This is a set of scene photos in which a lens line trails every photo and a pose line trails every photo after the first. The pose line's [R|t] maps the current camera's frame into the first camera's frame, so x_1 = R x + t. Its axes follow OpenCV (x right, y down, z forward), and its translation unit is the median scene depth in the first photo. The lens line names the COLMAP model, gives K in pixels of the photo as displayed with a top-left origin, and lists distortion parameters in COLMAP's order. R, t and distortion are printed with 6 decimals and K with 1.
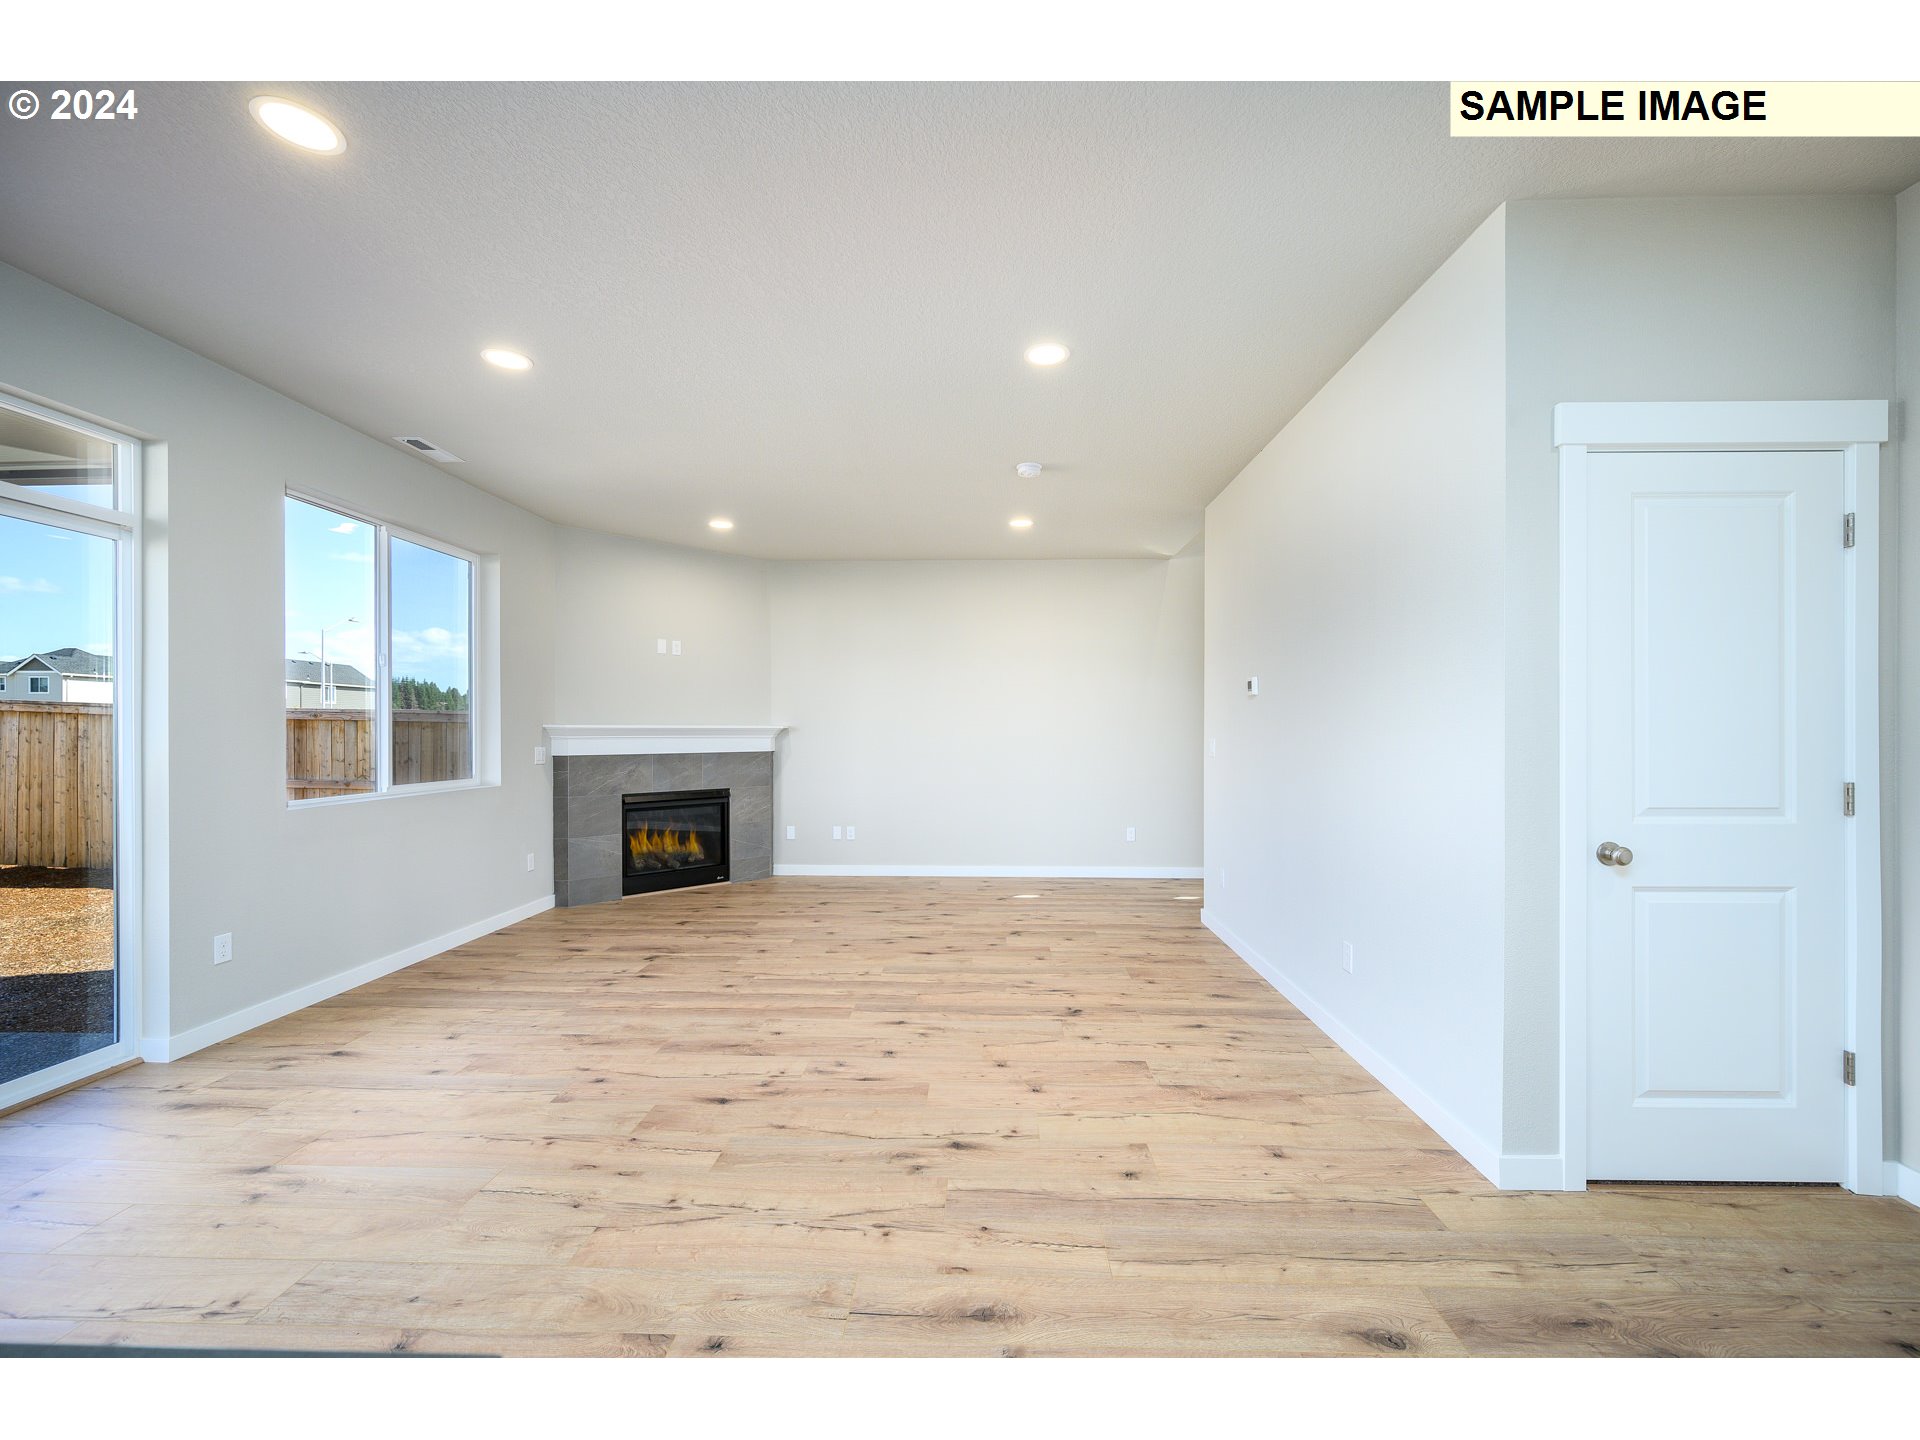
lens RADIAL K [[763.3, 0, 967.2], [0, 763.3, 729.9], [0, 0, 1]] dist [-0.001734, -0.000241]
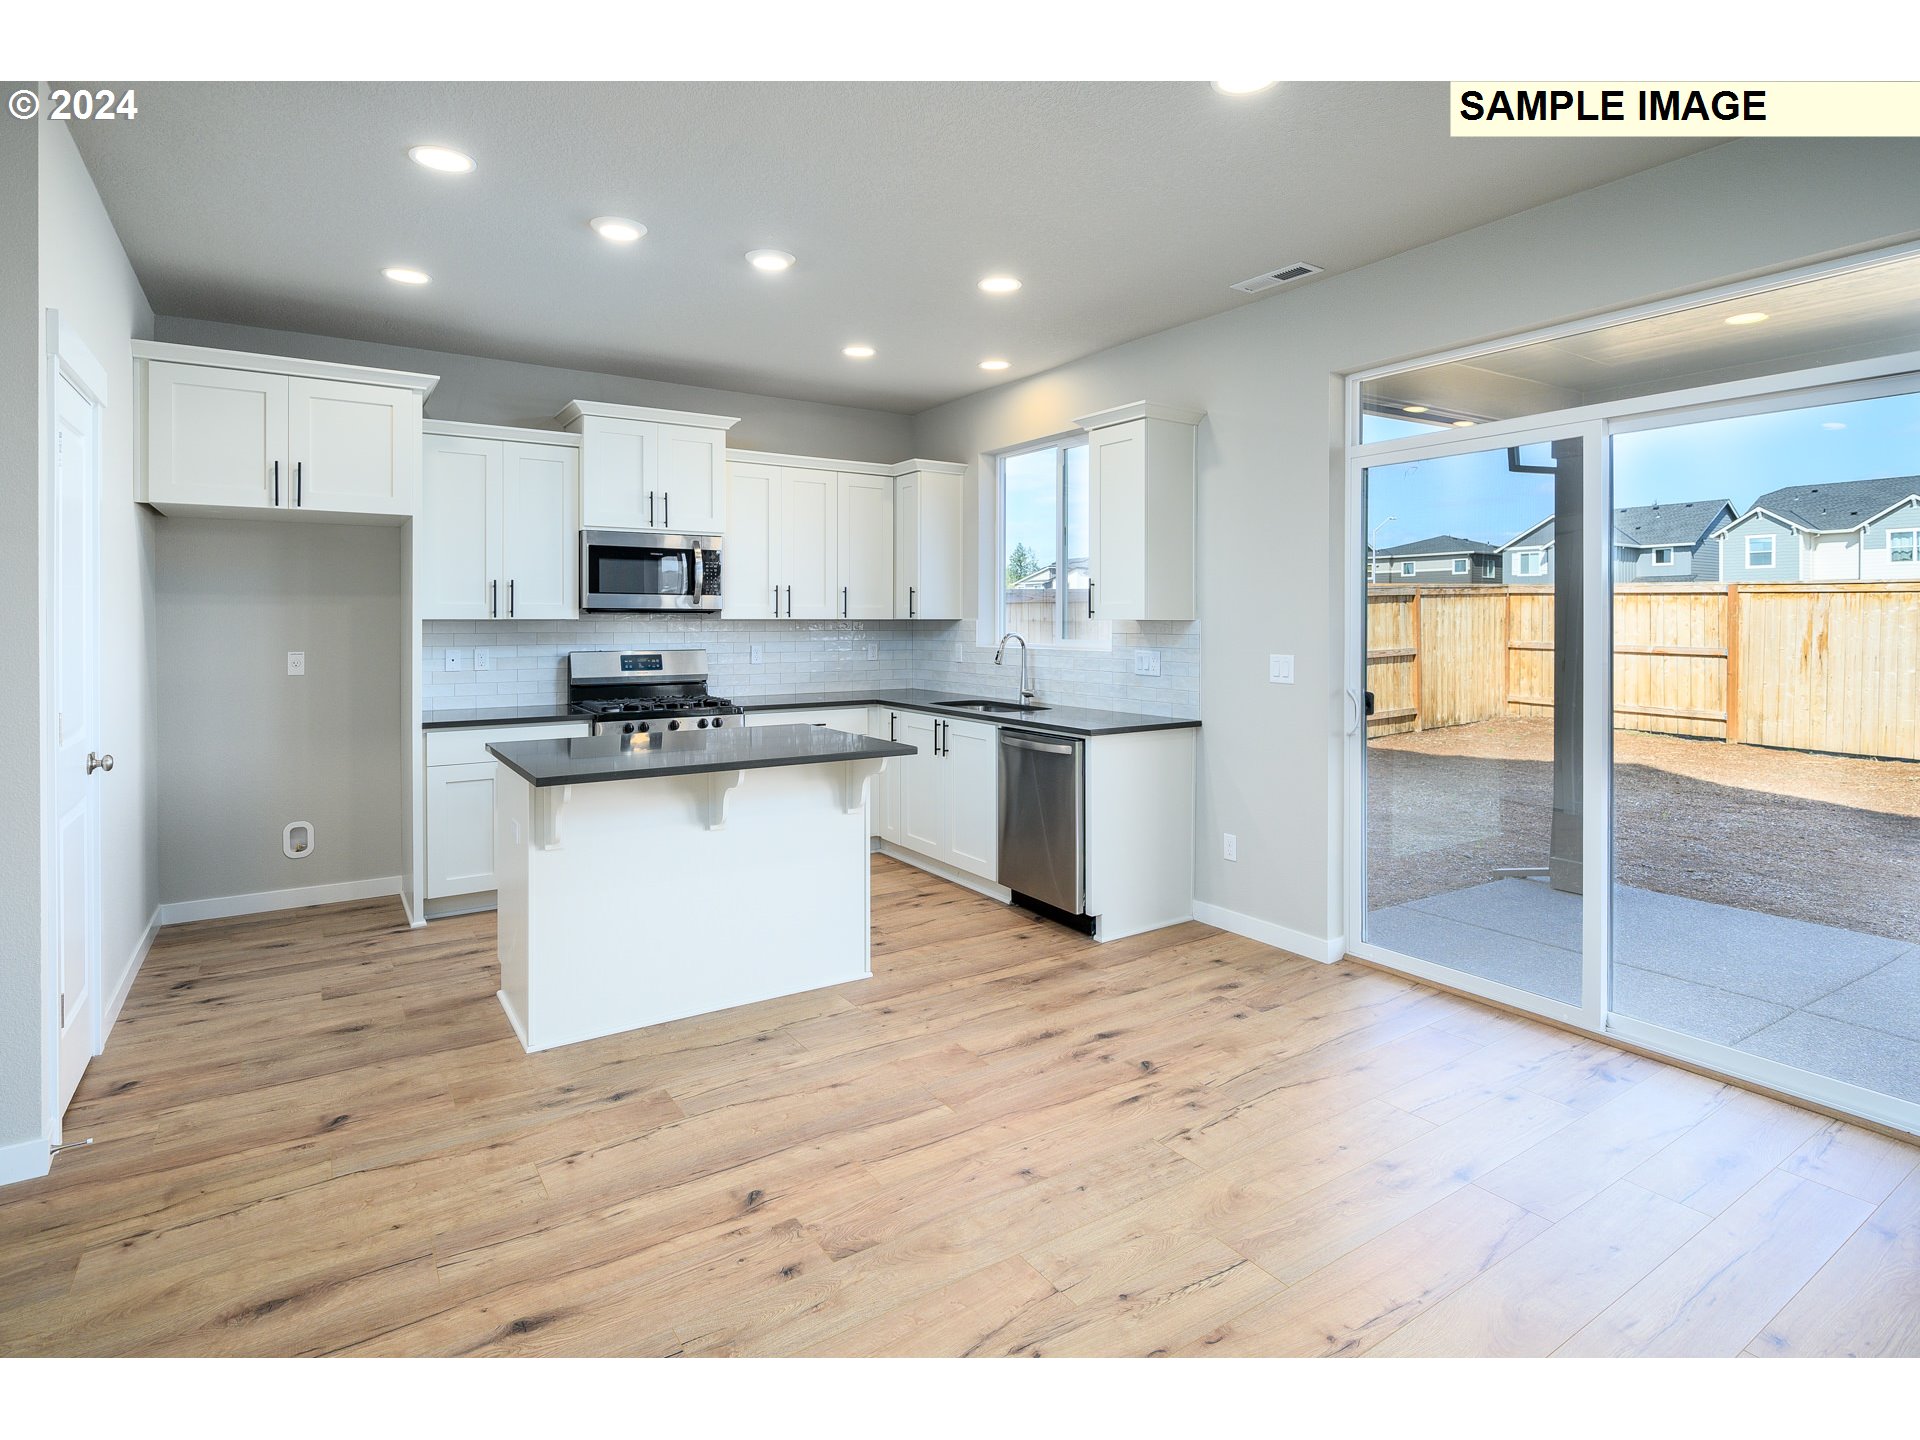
lens RADIAL K [[984.4, 0, 956.8], [0, 984.4, 623.2], [0, 0, 1]] dist [0.000755, 0.000034]
pose [[-0.816411, -0.000108, -0.577471, 0.081661], [-0.000570, 1.000000, 0.000620, -0.021054], [0.577471, 0.000835, -0.816411, 0.722620]]
